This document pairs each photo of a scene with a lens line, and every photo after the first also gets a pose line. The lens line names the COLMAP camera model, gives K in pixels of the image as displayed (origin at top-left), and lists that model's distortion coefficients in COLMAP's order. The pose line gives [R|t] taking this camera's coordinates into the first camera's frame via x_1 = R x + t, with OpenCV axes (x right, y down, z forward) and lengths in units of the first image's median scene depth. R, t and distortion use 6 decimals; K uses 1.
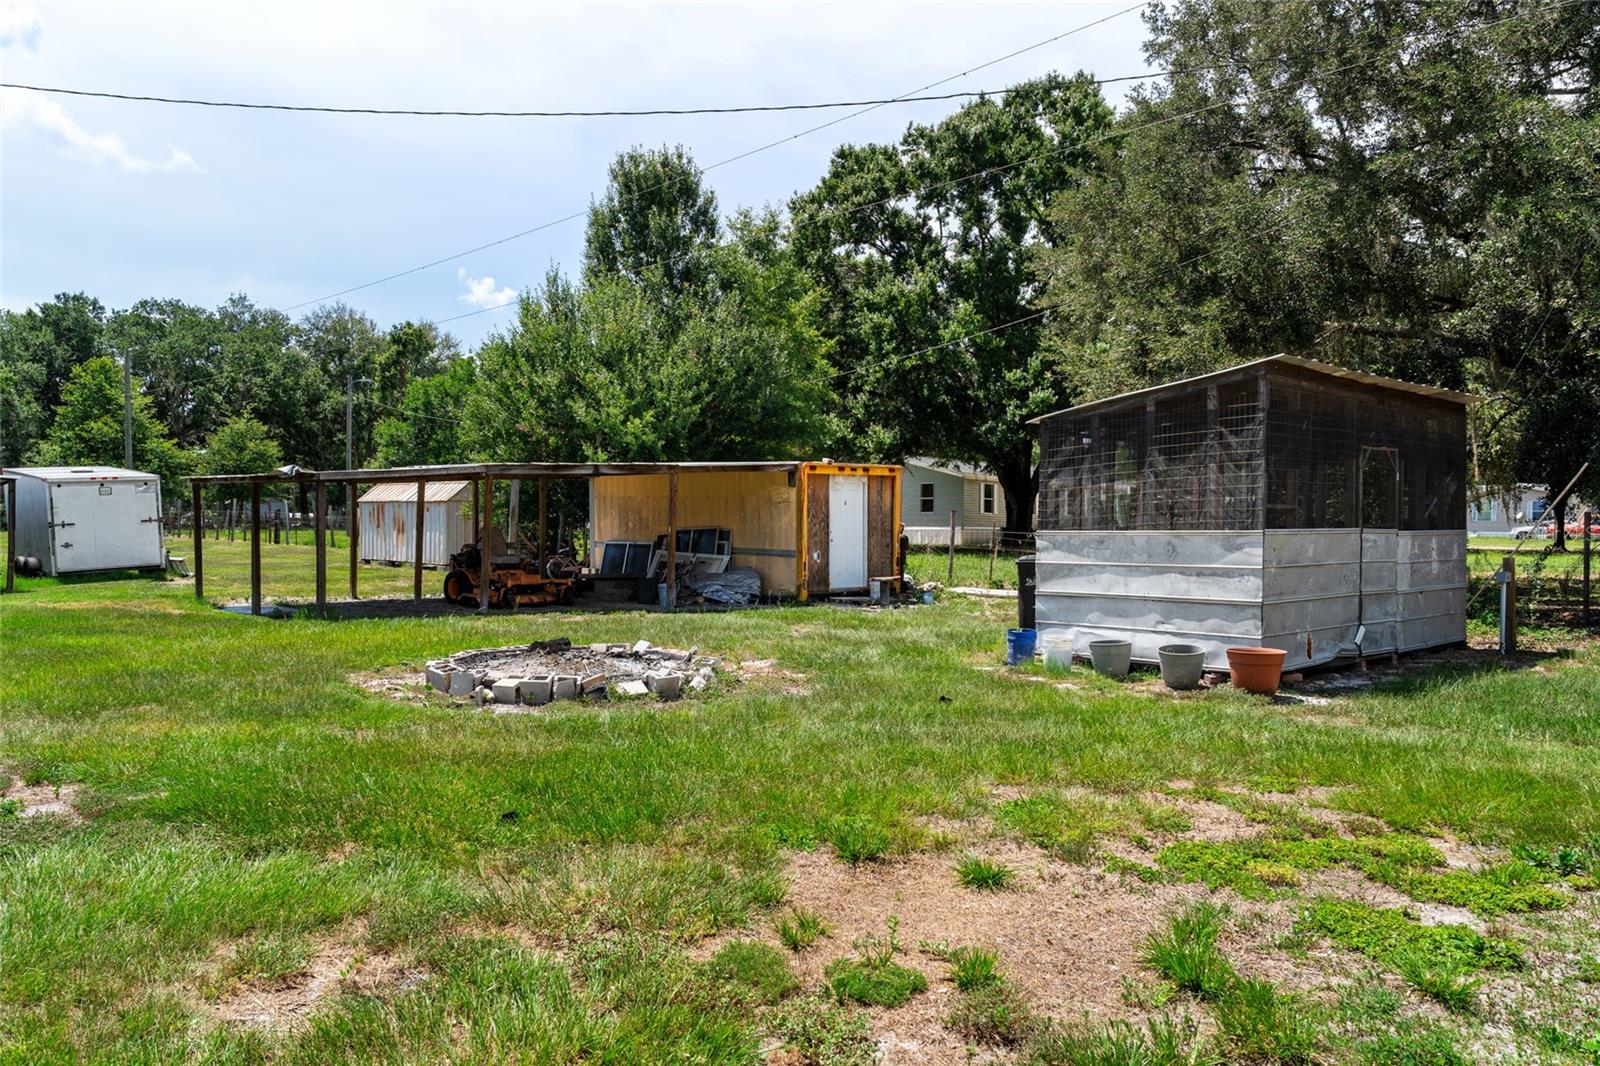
lens RADIAL K [[1119.9, 0, 795.1], [0, 1119.9, 568.2], [0, 0, 1]] dist [-0.013322, 0.009056]
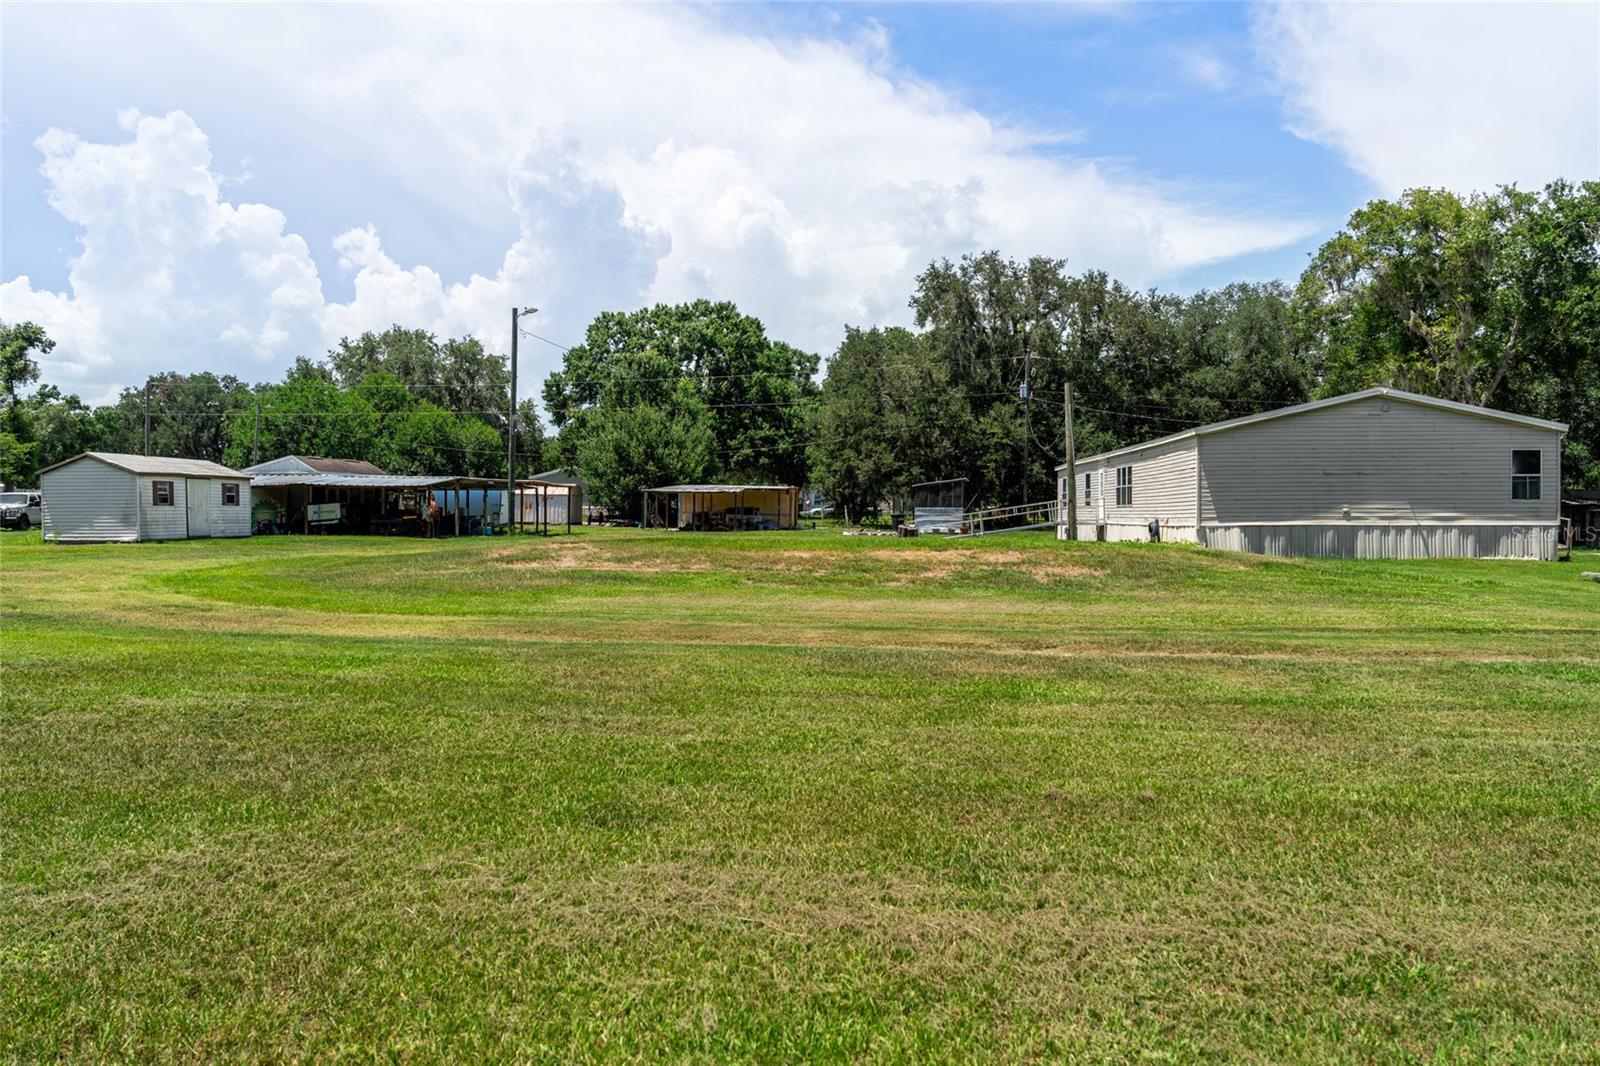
lens RADIAL K [[1119.9, 0, 793.5], [0, 1119.9, 534.5], [0, 0, 1]] dist [-0.013322, 0.009056]
pose [[0.777549, -0.016577, 0.628603, -1.717838], [0.021756, 0.999763, -0.000547, 0.039997], [-0.628445, 0.014101, 0.777726, -1.297132]]
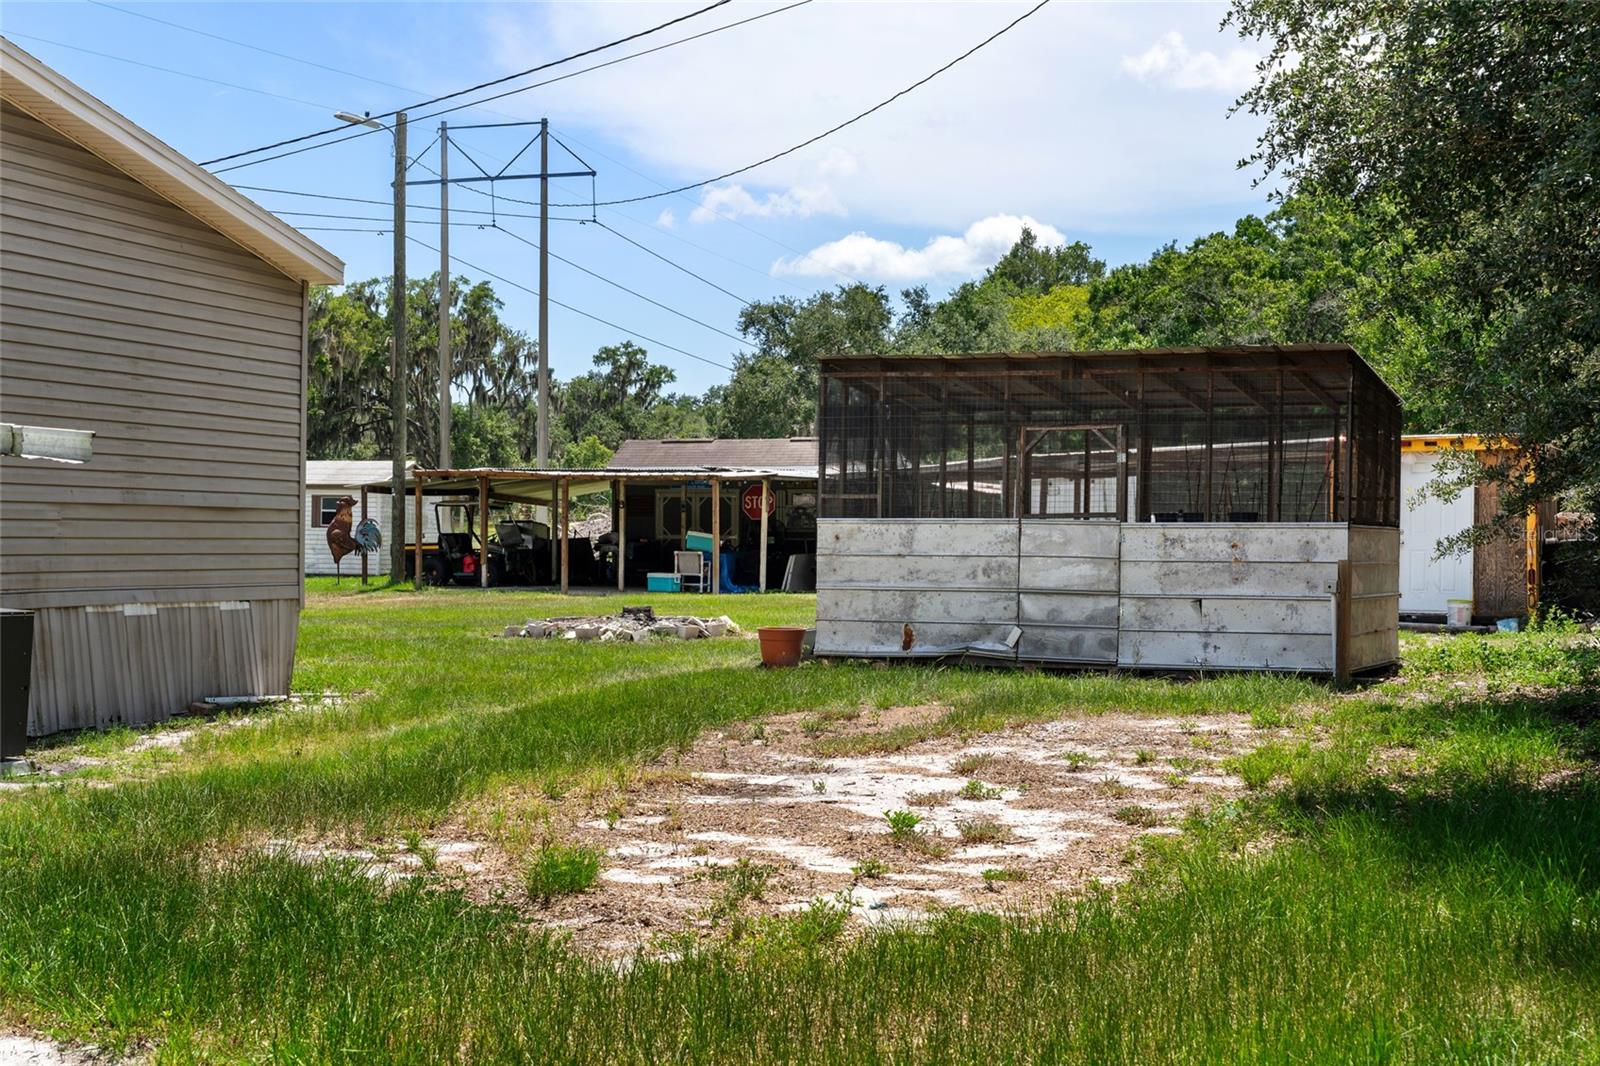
lens RADIAL K [[2304.8, 0, 794.0], [0, 2304.8, 531.1], [0, 0, 1]] dist [-0.001623, 0.000000]
pose [[0.408707, -0.005900, -0.912647, 1.059202], [-0.036170, 0.999089, -0.022657, 0.015923], [0.911949, 0.042271, 0.408121, 0.040777]]
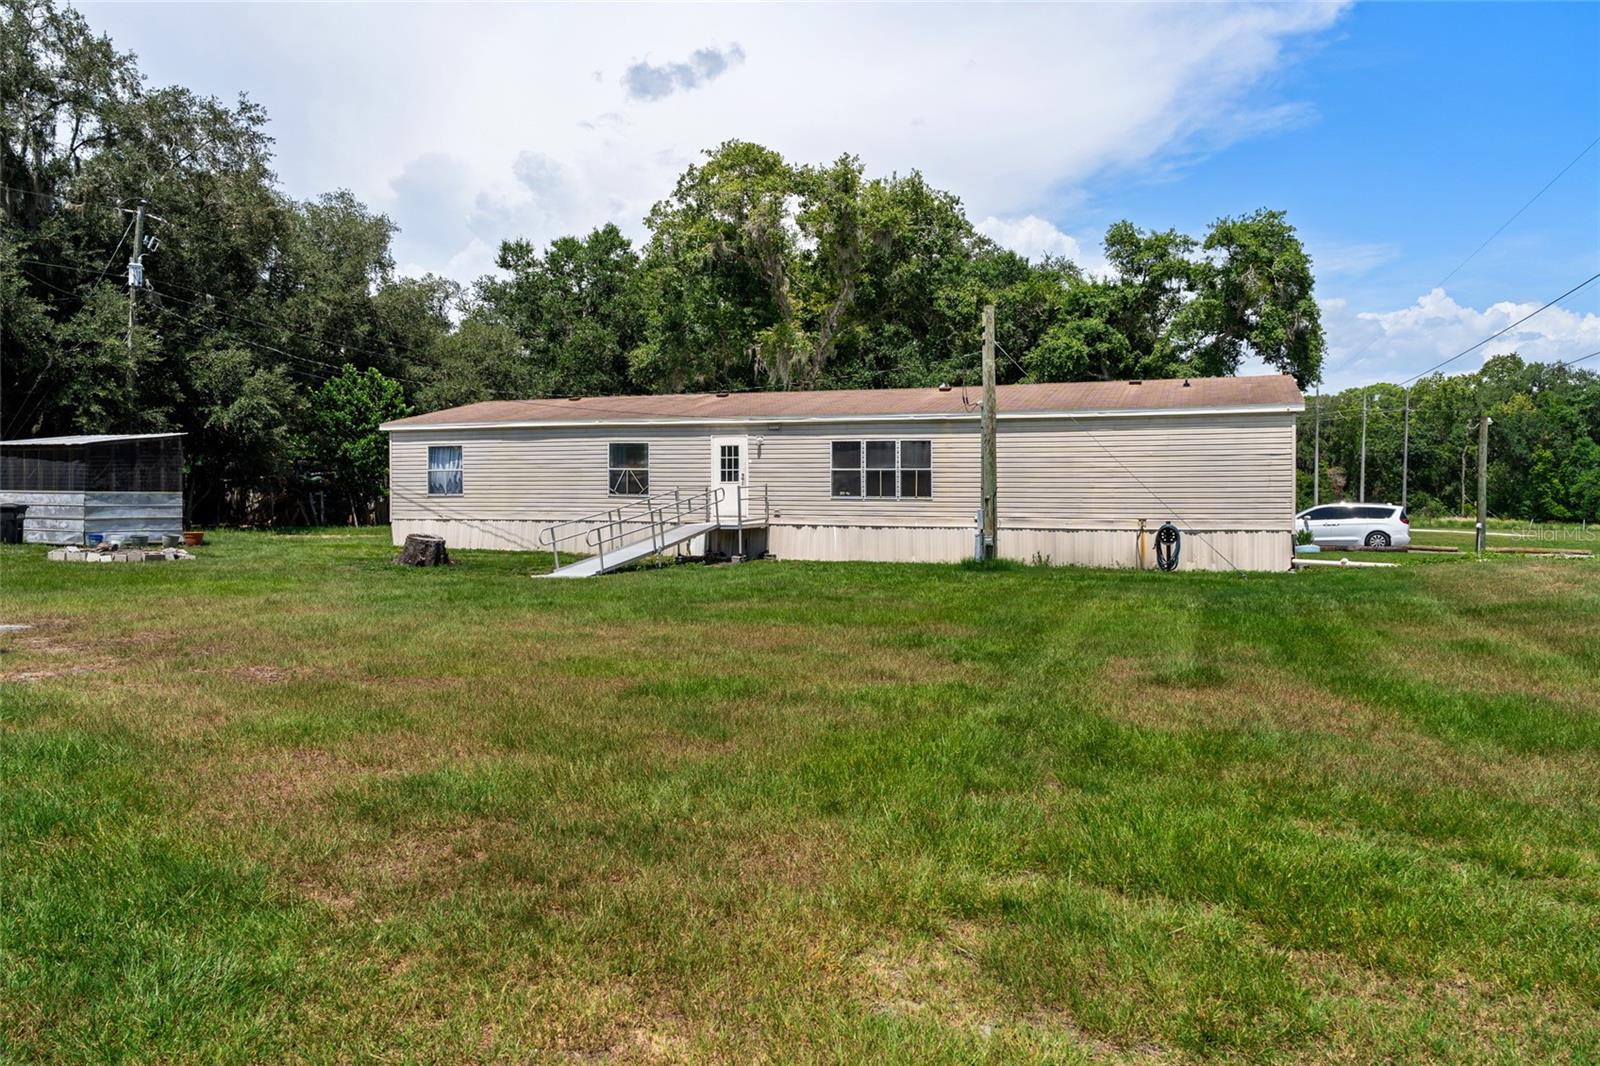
lens RADIAL K [[1119.9, 0, 792.6], [0, 1119.9, 518.3], [0, 0, 1]] dist [-0.013322, 0.009056]
pose [[-0.384219, -0.025331, 0.922894, -1.251276], [0.018313, 0.999218, 0.035050, -0.016808], [-0.923060, 0.030368, -0.383455, 0.283357]]
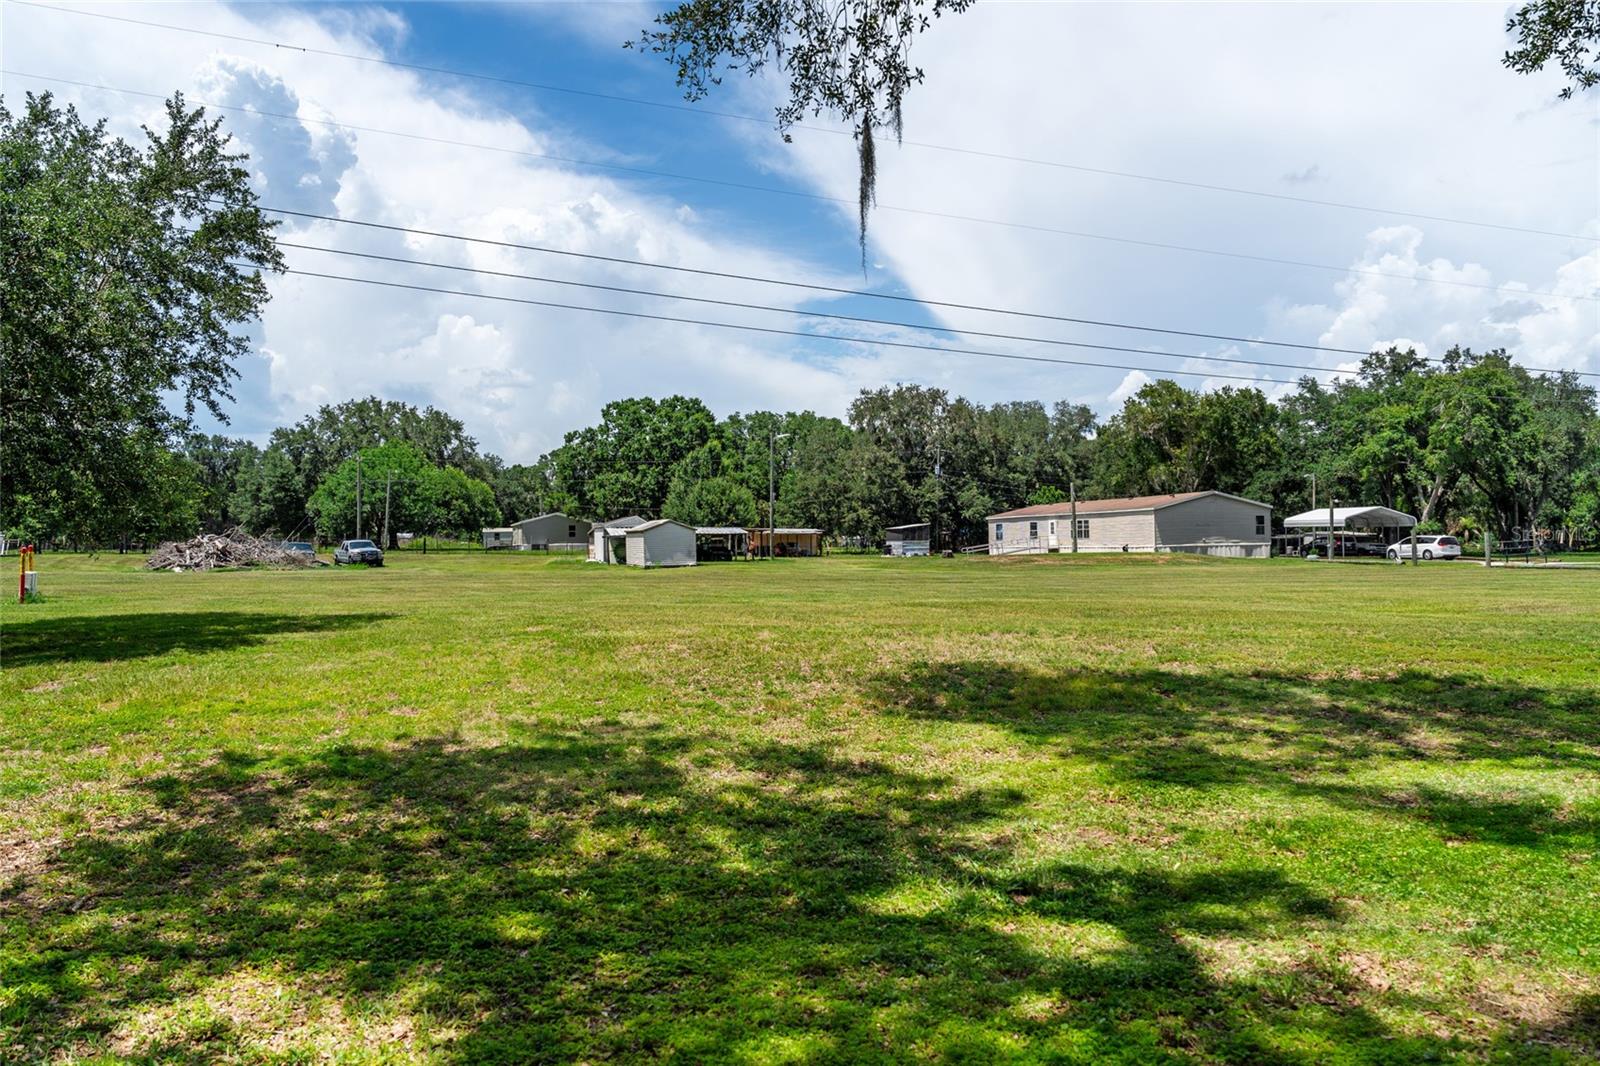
lens RADIAL K [[1119.9, 0, 793.4], [0, 1119.9, 533.5], [0, 0, 1]] dist [-0.013322, 0.009056]
pose [[0.481805, -0.001622, 0.876277, -3.924448], [0.040617, 0.998965, -0.020484, 0.025722], [-0.875337, 0.045461, 0.481372, -1.210421]]
